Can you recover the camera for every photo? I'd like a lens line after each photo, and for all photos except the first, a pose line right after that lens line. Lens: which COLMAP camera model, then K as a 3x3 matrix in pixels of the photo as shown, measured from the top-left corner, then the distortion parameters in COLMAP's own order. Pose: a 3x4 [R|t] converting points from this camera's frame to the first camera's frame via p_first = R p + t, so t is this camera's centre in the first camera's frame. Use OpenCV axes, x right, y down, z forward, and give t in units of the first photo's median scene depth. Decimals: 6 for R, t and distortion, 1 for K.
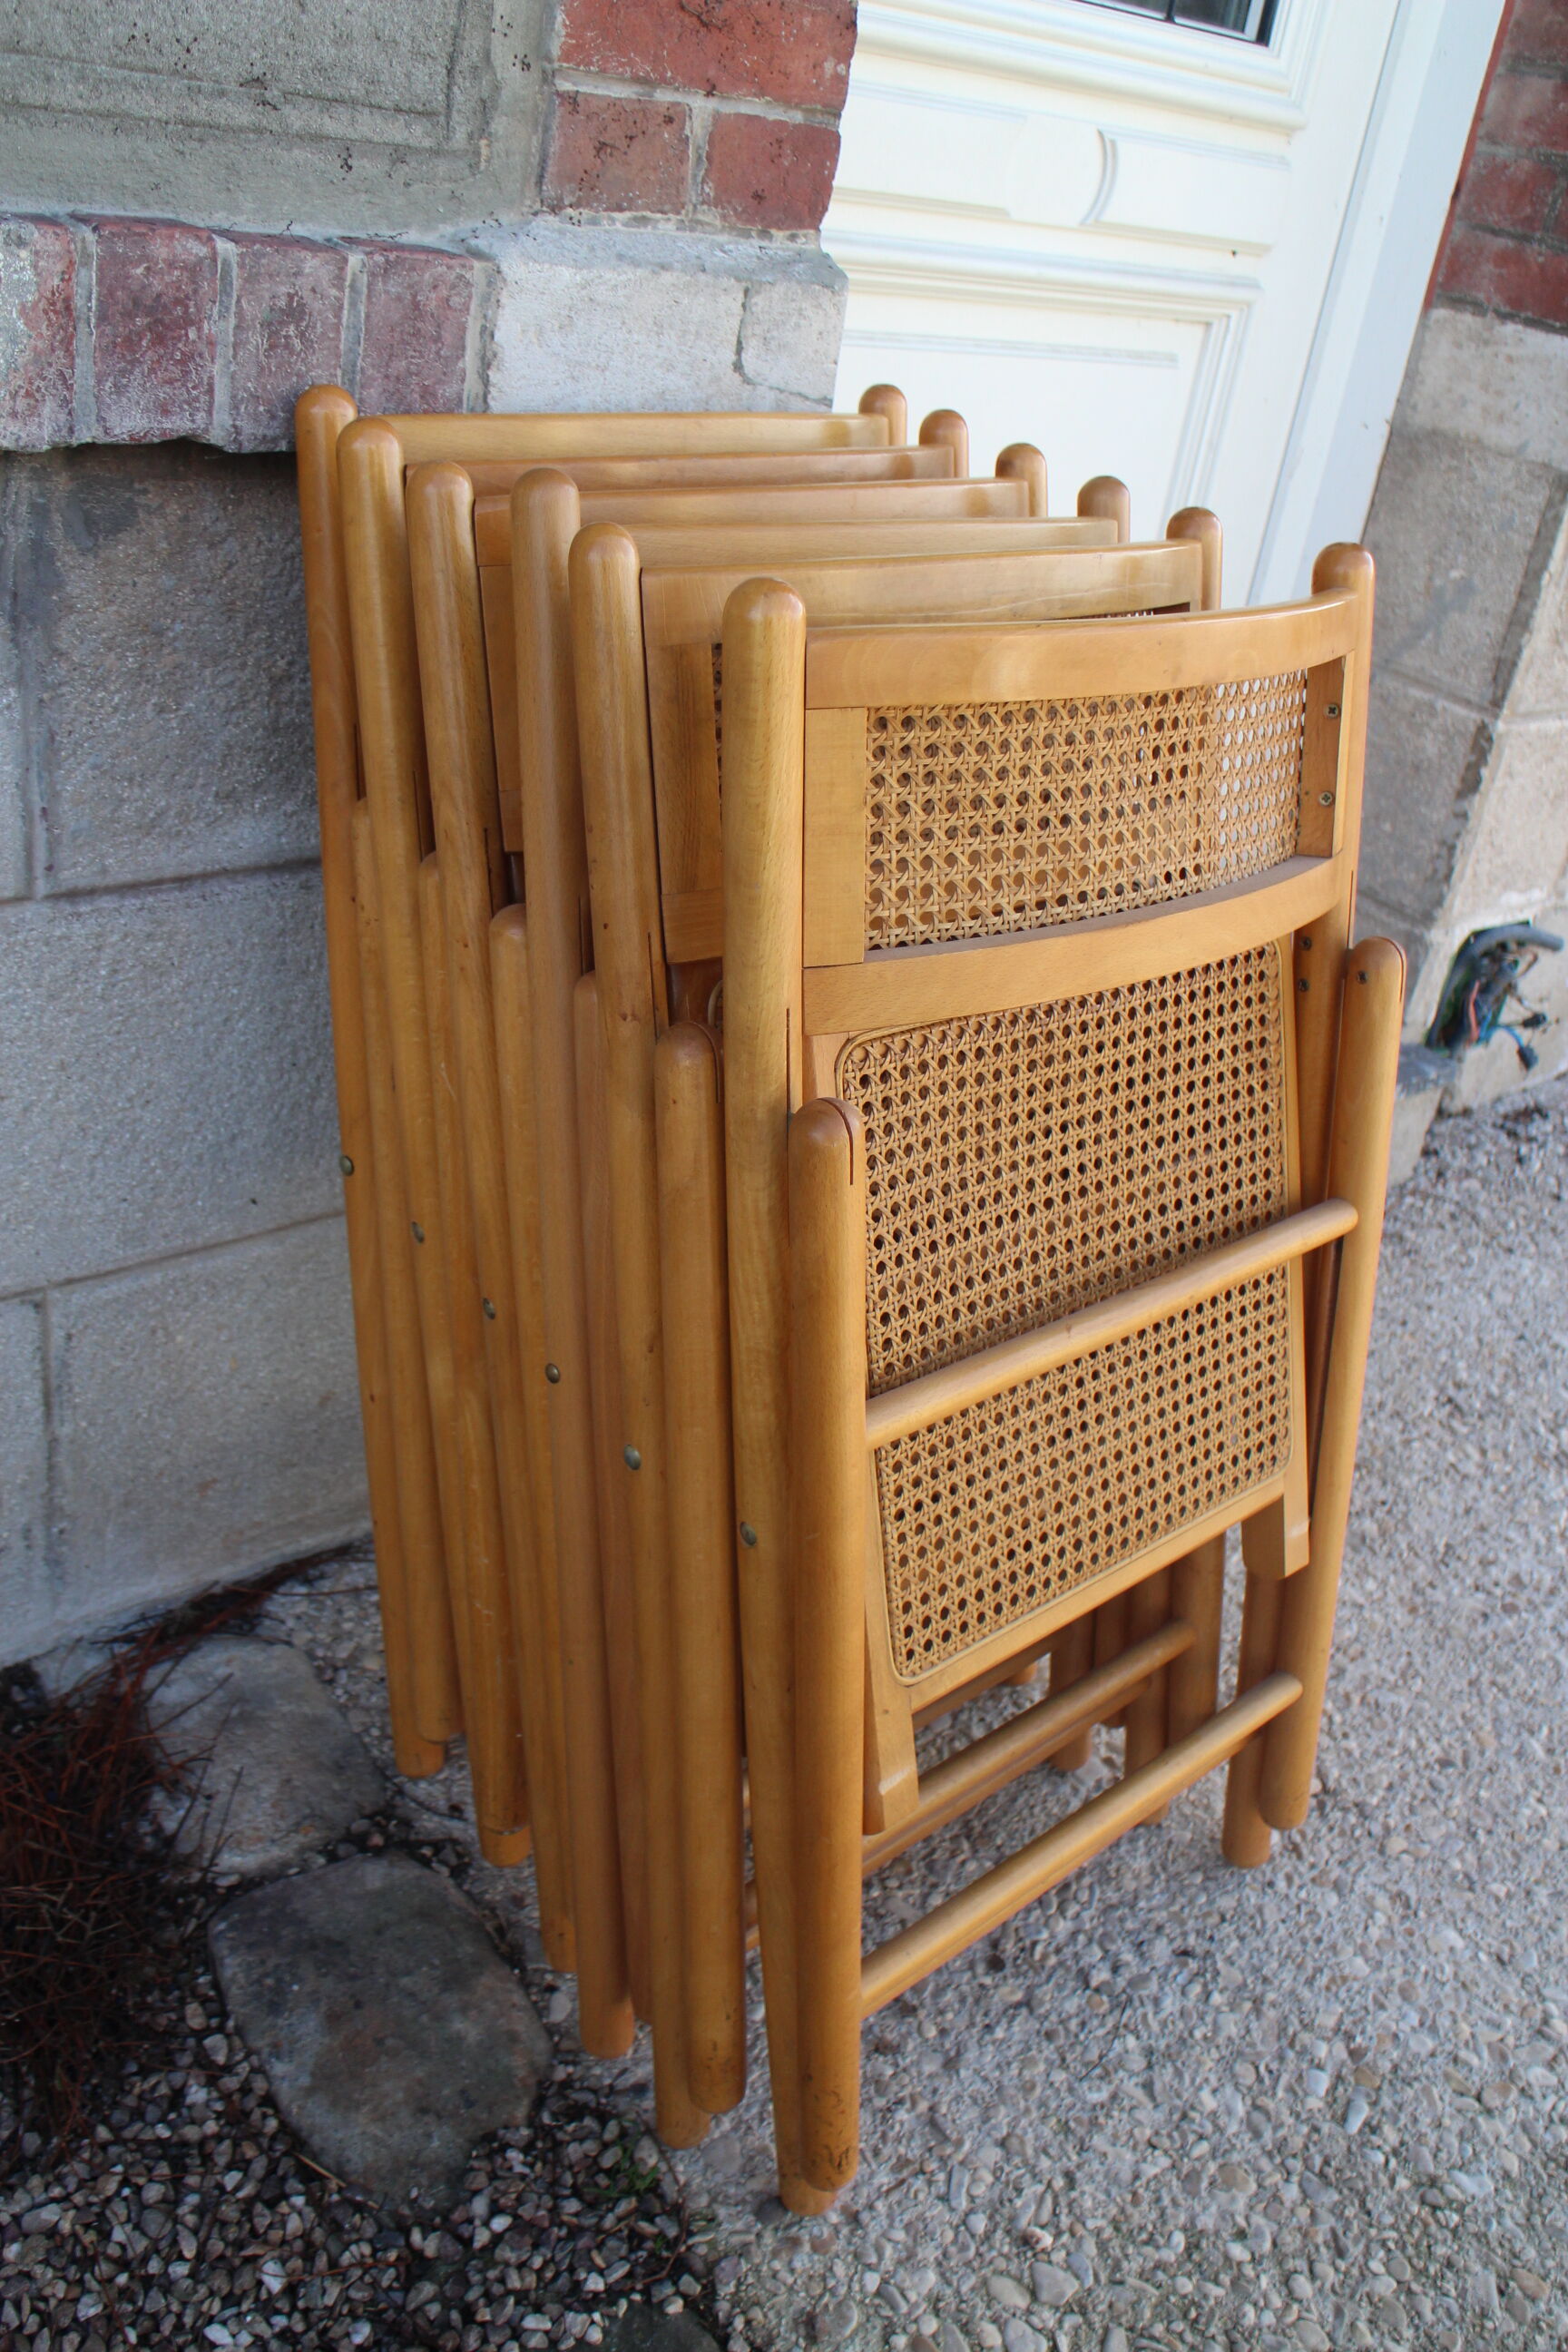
lens RADIAL K [[1977.5, 0, 764.1], [0, 1977.5, 1151.0], [0, 0, 1]] dist [-0.124718, 0.076367]
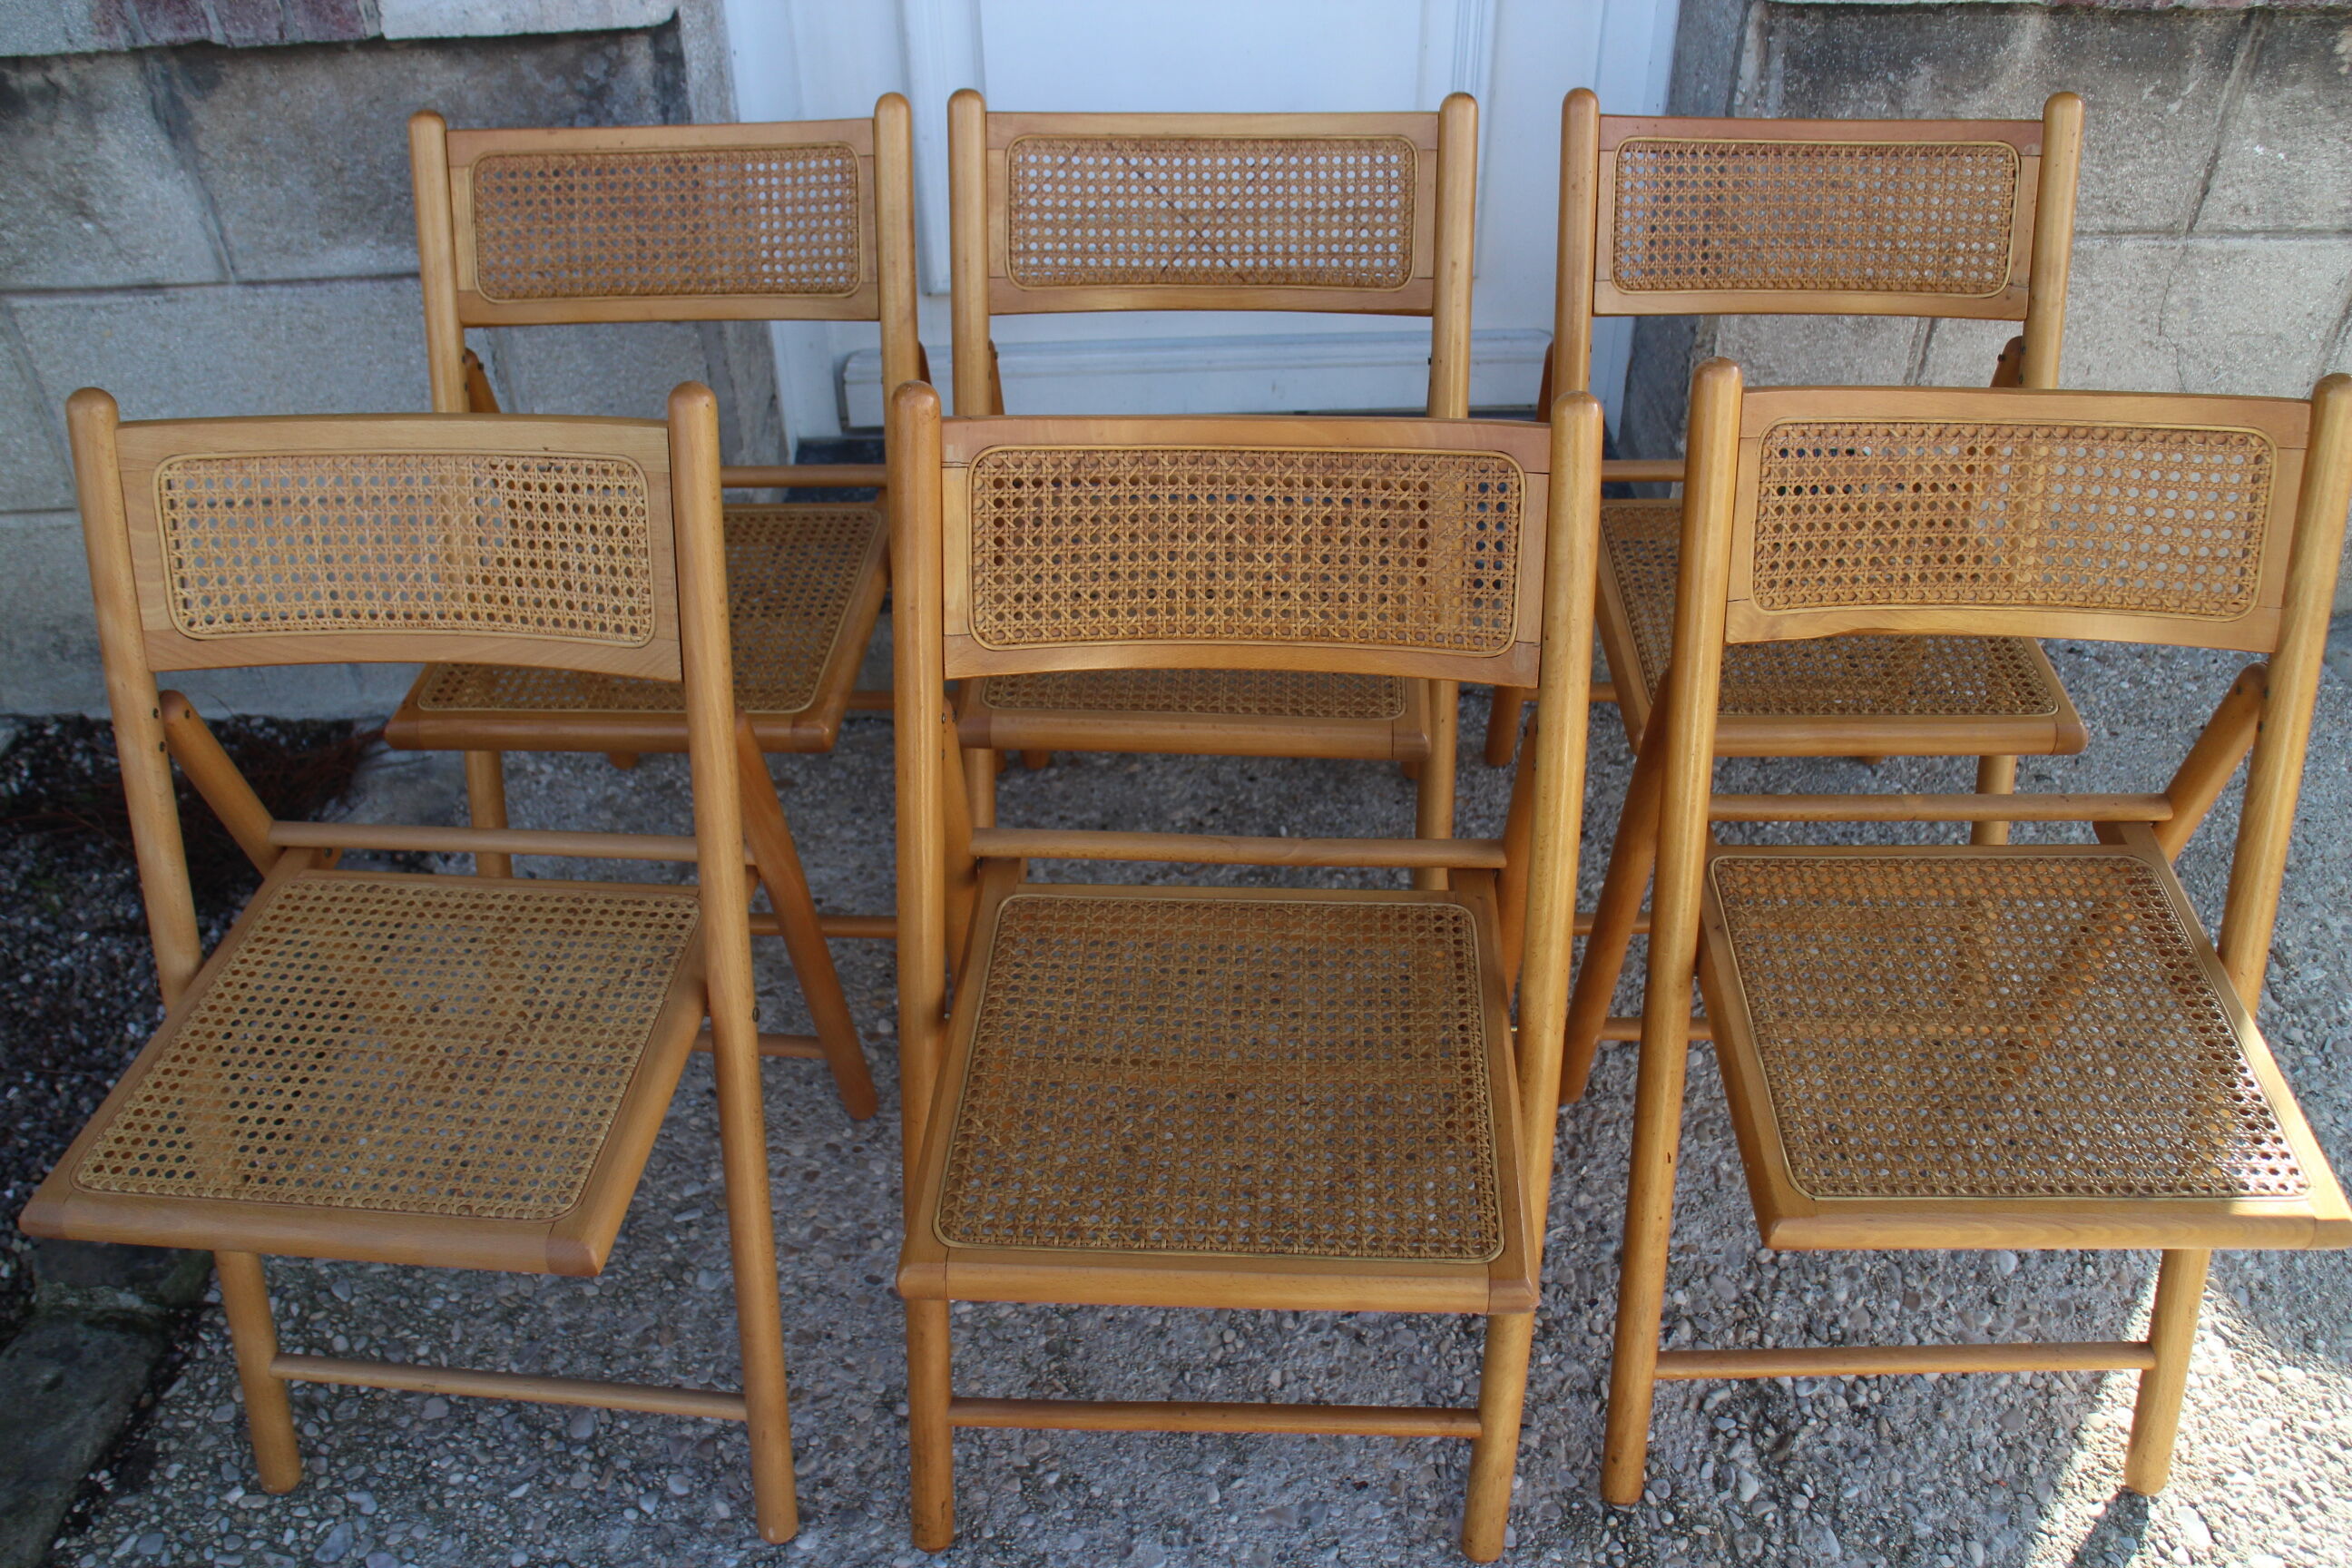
lens RADIAL K [[1918.7, 0, 1185.8], [0, 1918.7, 776.7], [0, 0, 1]] dist [-0.148896, 0.107354]
pose [[0.797684, 0.251098, -0.548316, 1.398183], [-0.176227, 0.966567, 0.186261, -0.160388], [0.576754, -0.051949, 0.815265, 0.069244]]
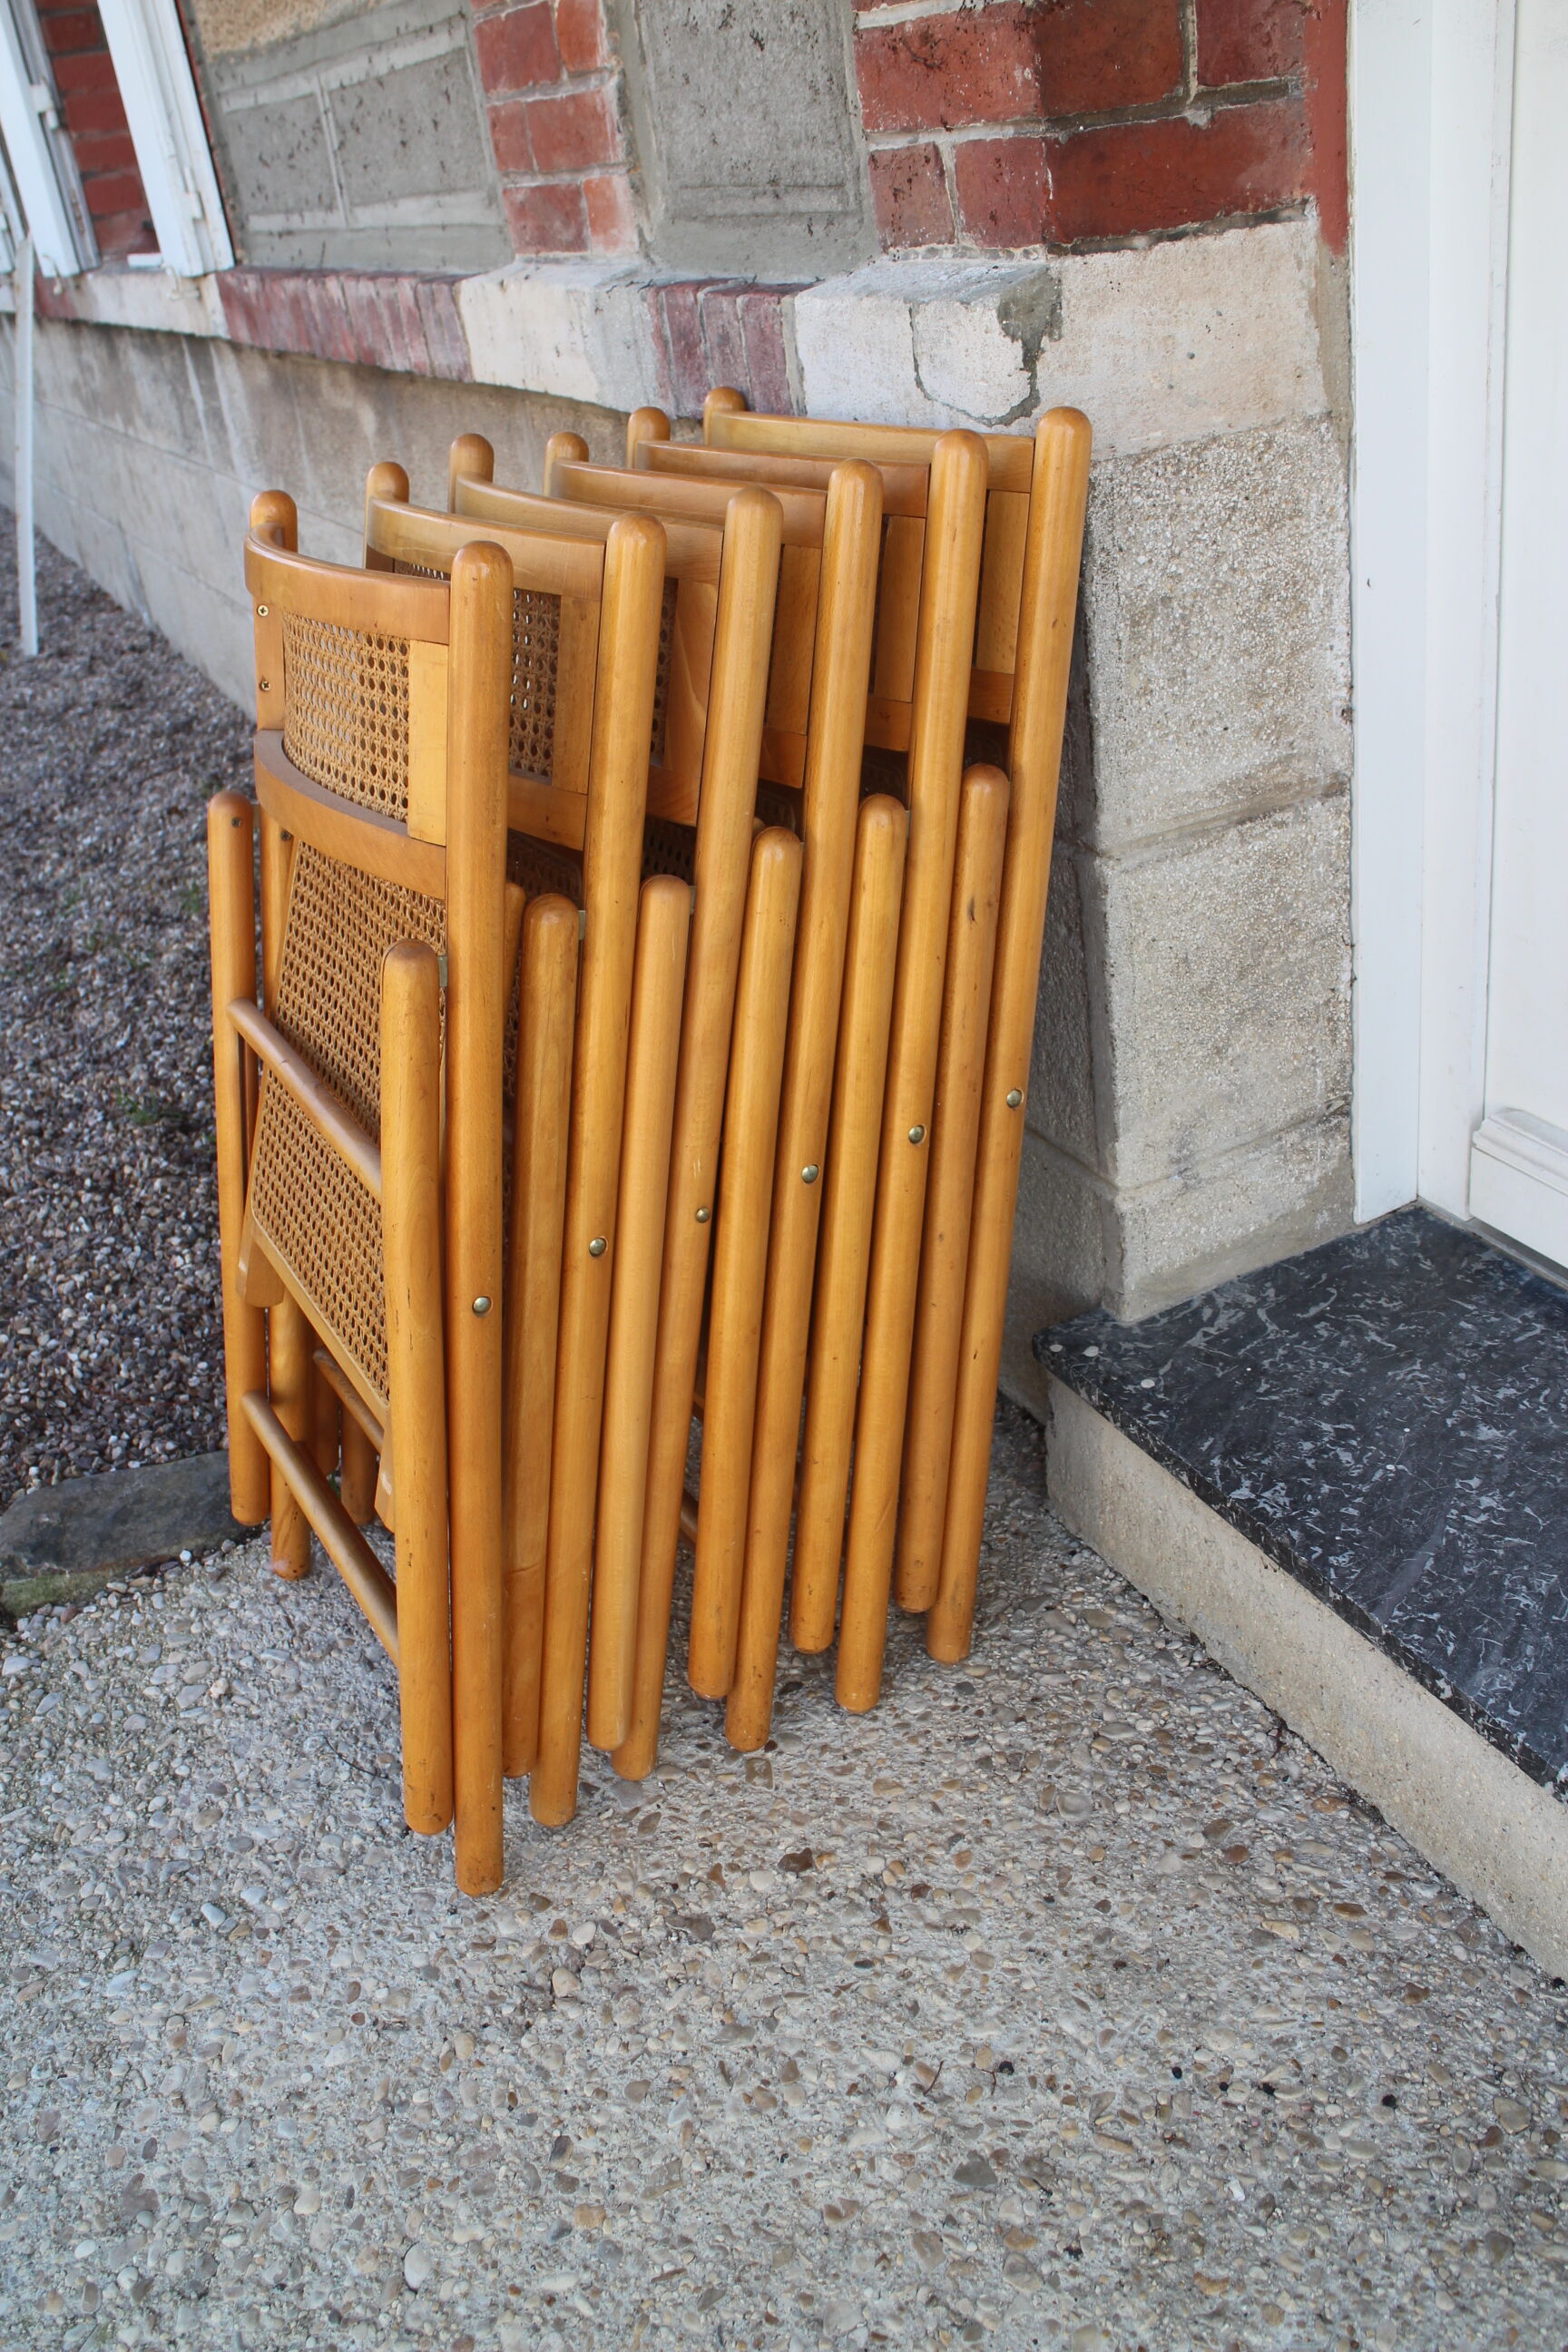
lens RADIAL K [[1977.5, 0, 792.3], [0, 1977.5, 1187.3], [0, 0, 1]] dist [-0.124718, 0.076367]
pose [[-0.214936, 0.365651, -0.905595, 1.178620], [-0.393195, 0.816397, 0.422958, -0.487384], [0.893980, 0.446984, -0.031701, 1.222057]]
